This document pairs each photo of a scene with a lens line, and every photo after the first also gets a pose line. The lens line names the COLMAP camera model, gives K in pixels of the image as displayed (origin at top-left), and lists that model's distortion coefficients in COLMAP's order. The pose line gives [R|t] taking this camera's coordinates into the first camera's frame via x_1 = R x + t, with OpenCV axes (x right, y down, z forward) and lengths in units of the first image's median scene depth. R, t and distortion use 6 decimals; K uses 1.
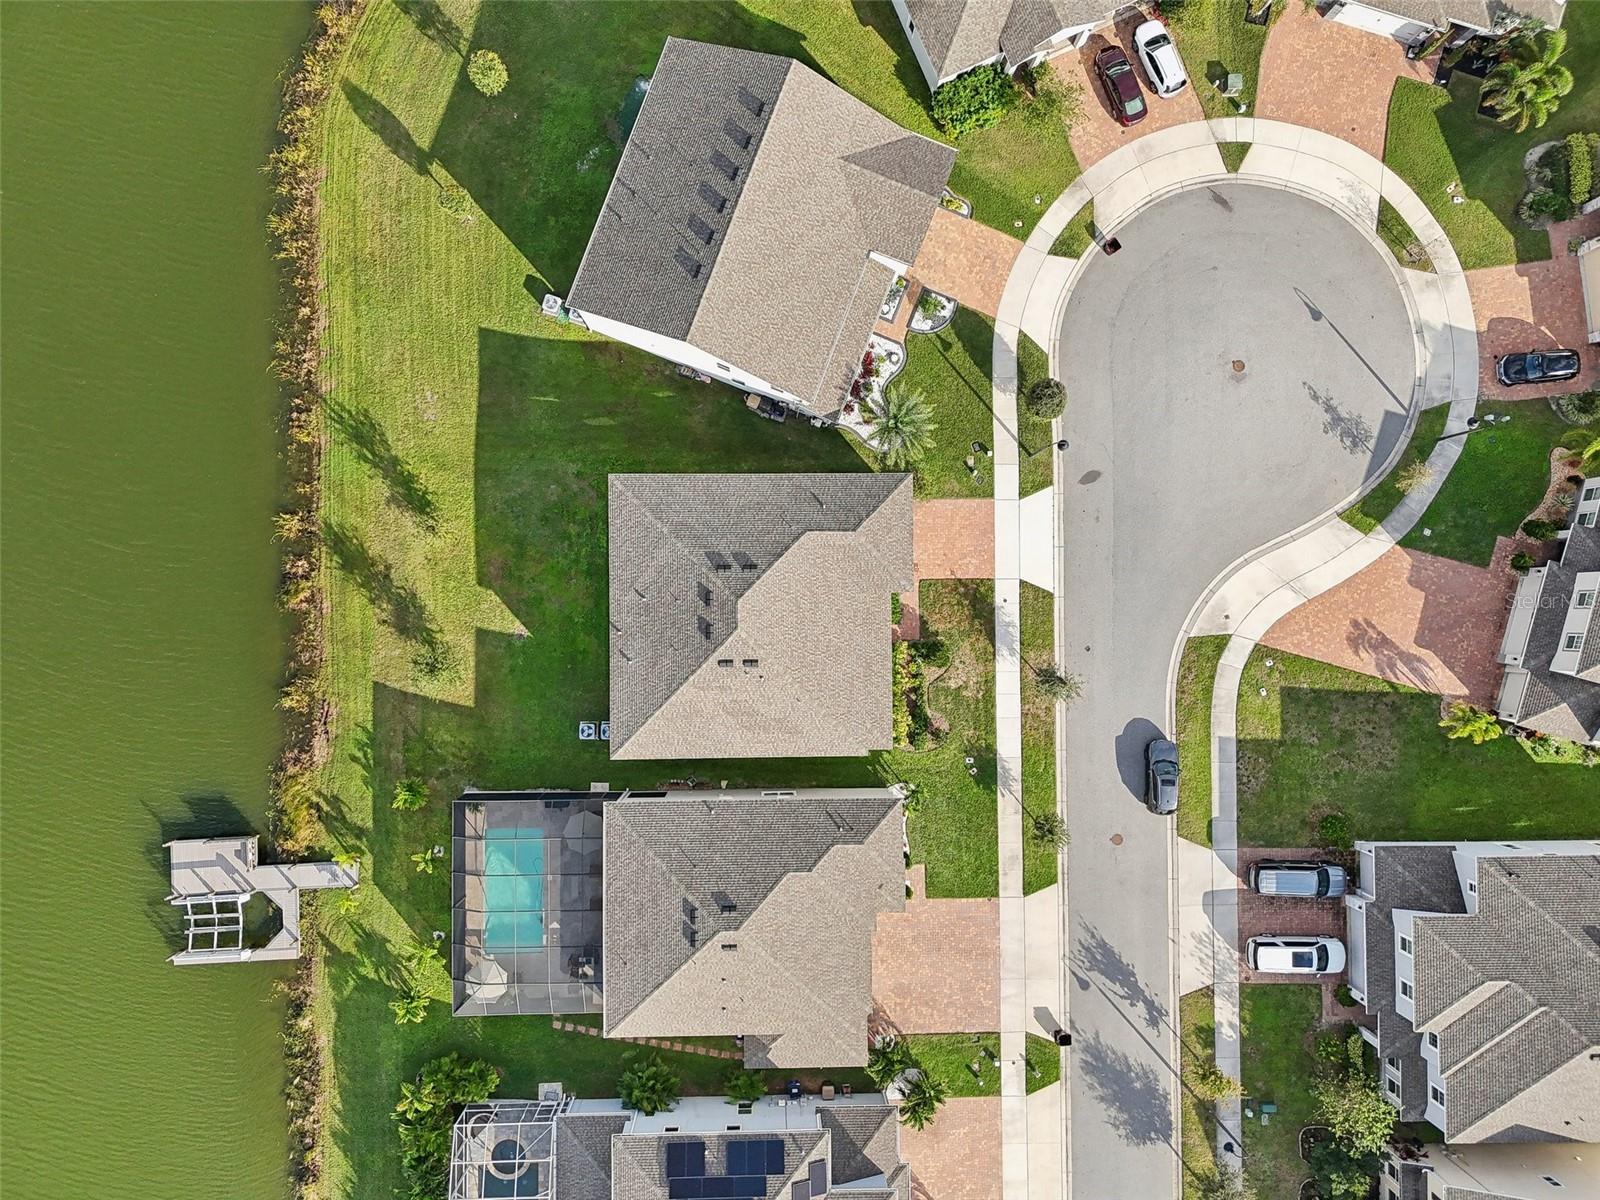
lens RADIAL K [[1196.1, 0, 800.0], [0, 1196.1, 600.0], [0, 0, 1]] dist [0.034555, -0.007823]
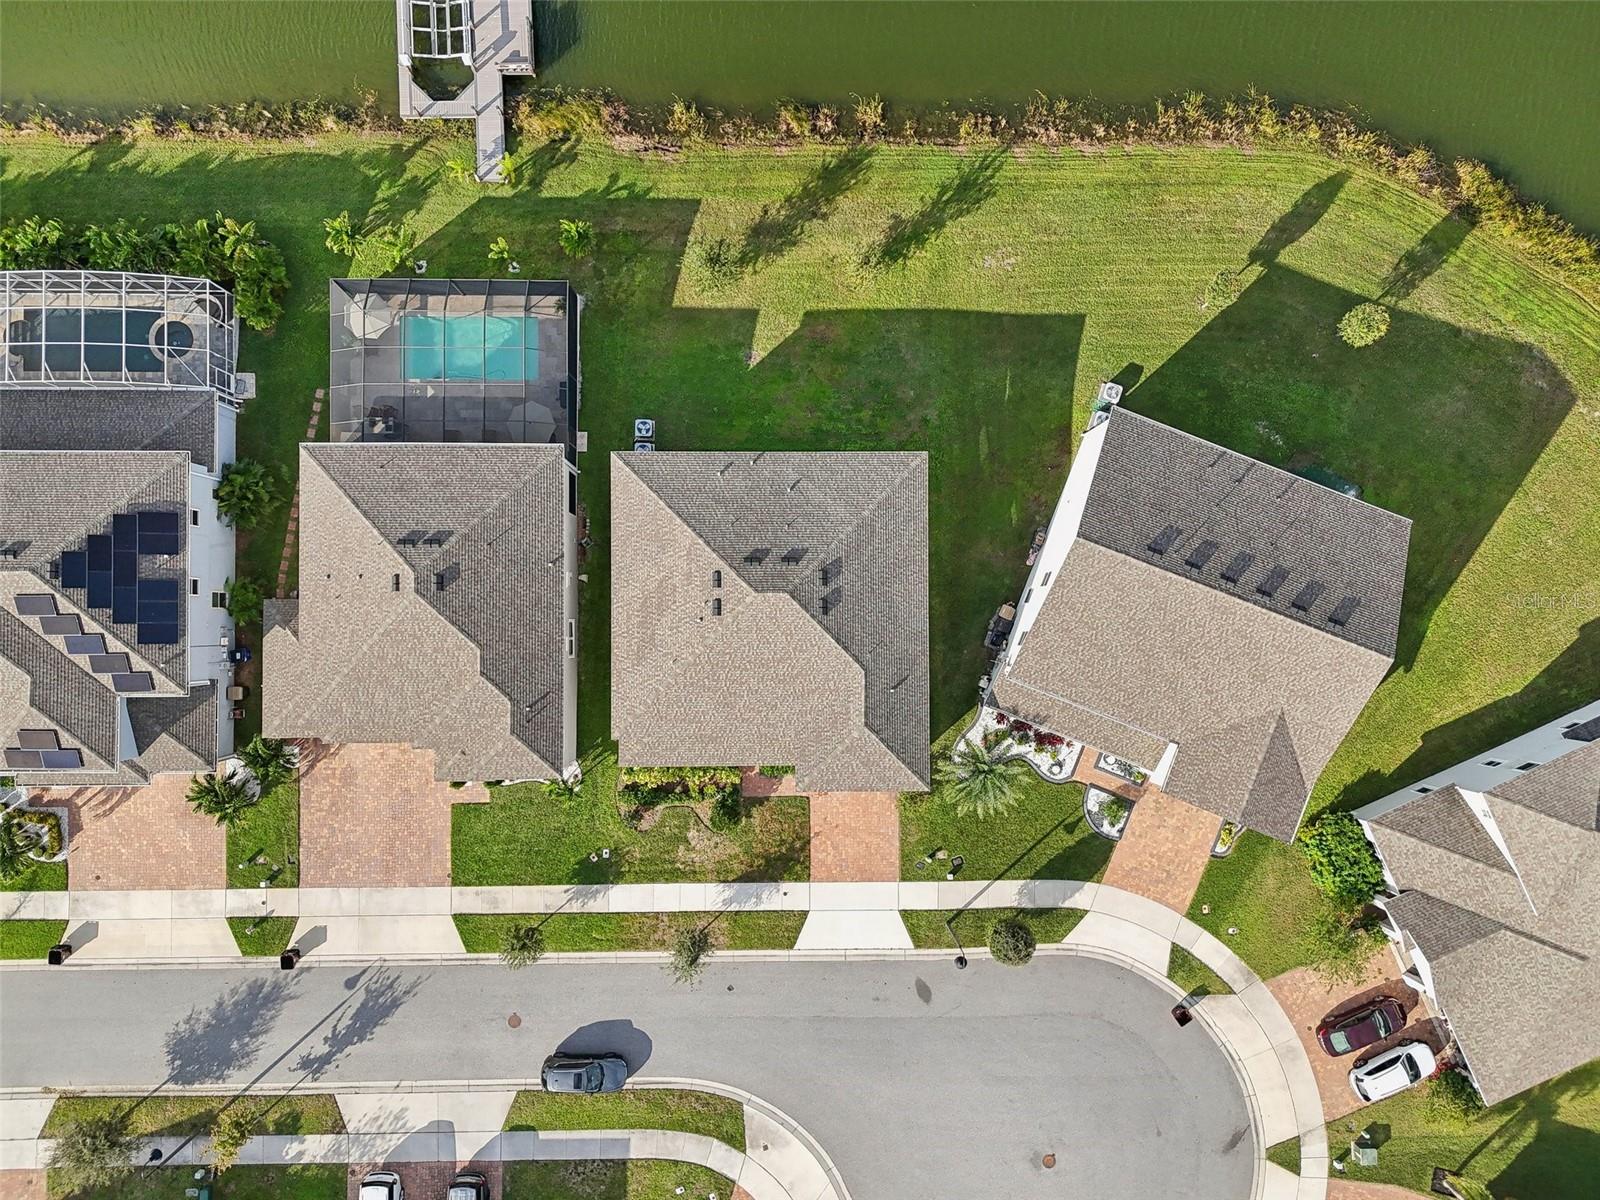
lens RADIAL K [[1195.3, 0, 800.1], [0, 1195.3, 592.8], [0, 0, 1]] dist [0.041253, -0.000523]
pose [[-0.003835, 0.998445, -0.055615, -0.002705], [-0.999923, -0.004485, -0.011570, 0.000938], [-0.011802, 0.055566, 0.998385, 0.096873]]
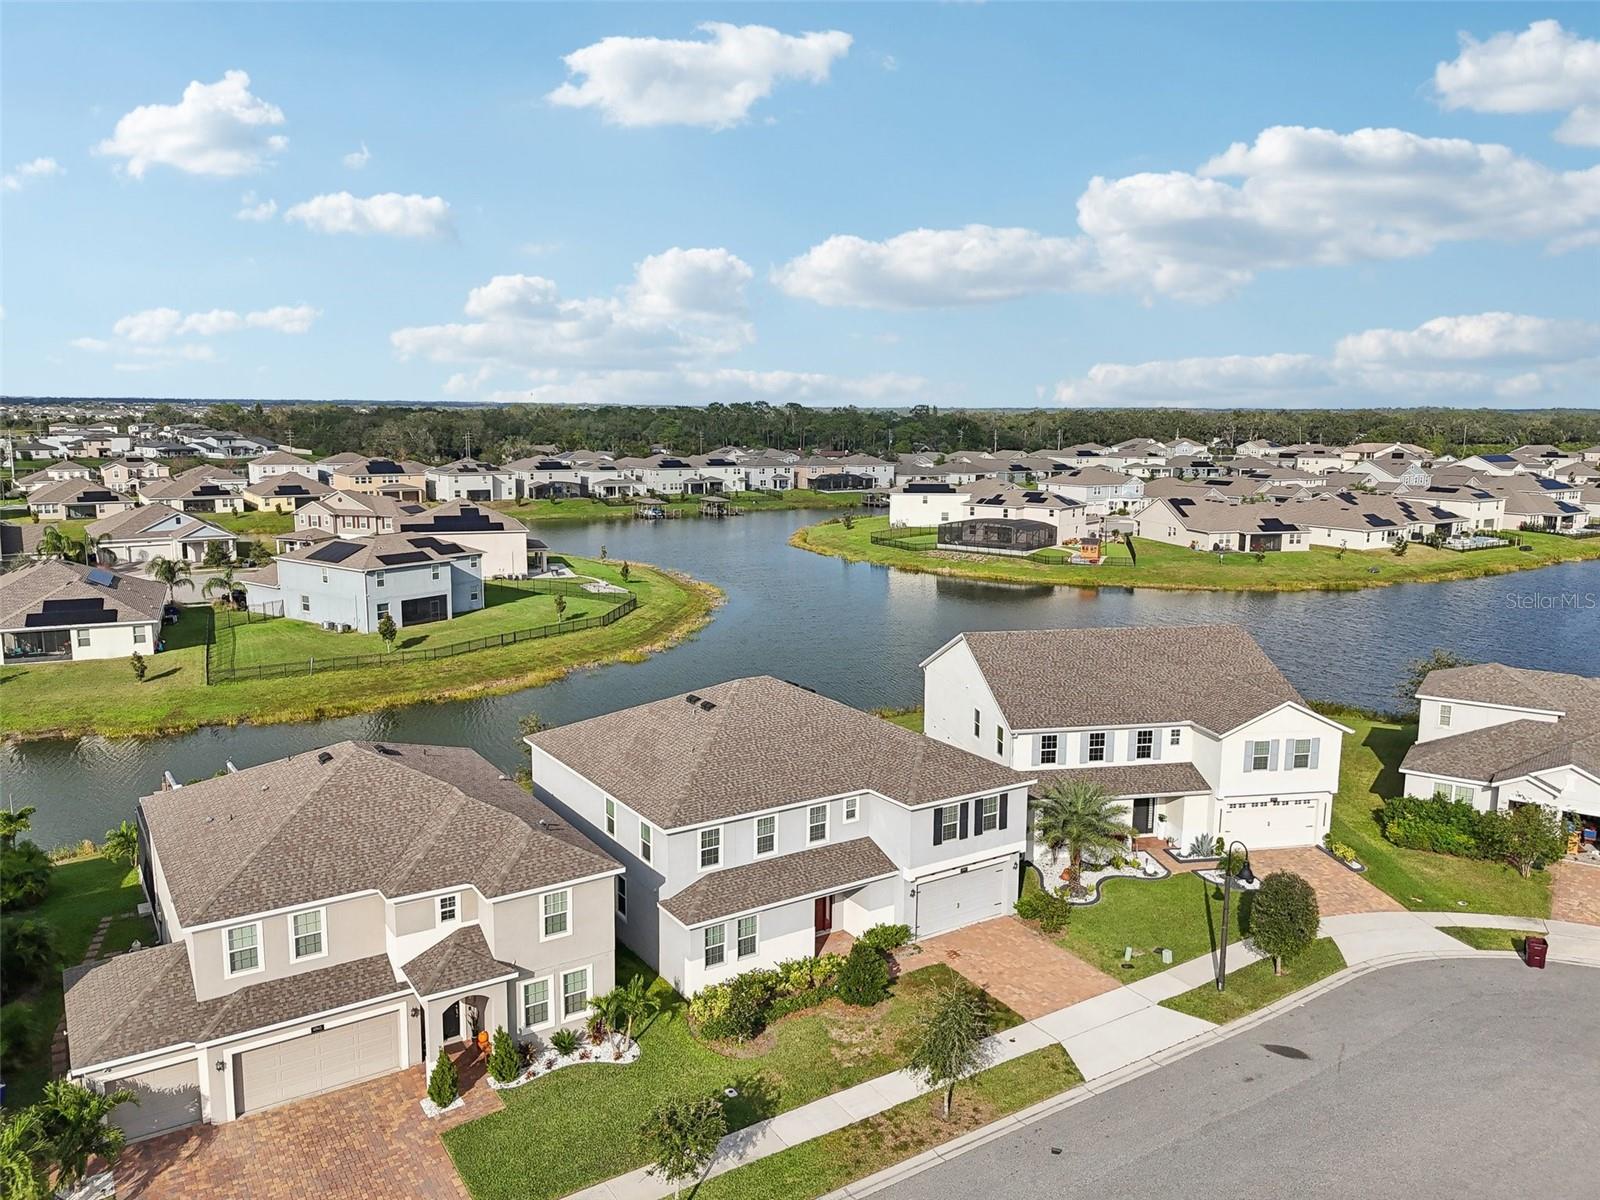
lens RADIAL K [[1186.9, 0, 809.5], [0, 1186.9, 598.1], [0, 0, 1]] dist [0.040138, 0.001326]
pose [[0.547496, 0.115164, -0.828846, 0.559109], [-0.836748, 0.087213, -0.540598, 0.365091], [0.010029, 0.989511, 0.144112, 0.715265]]
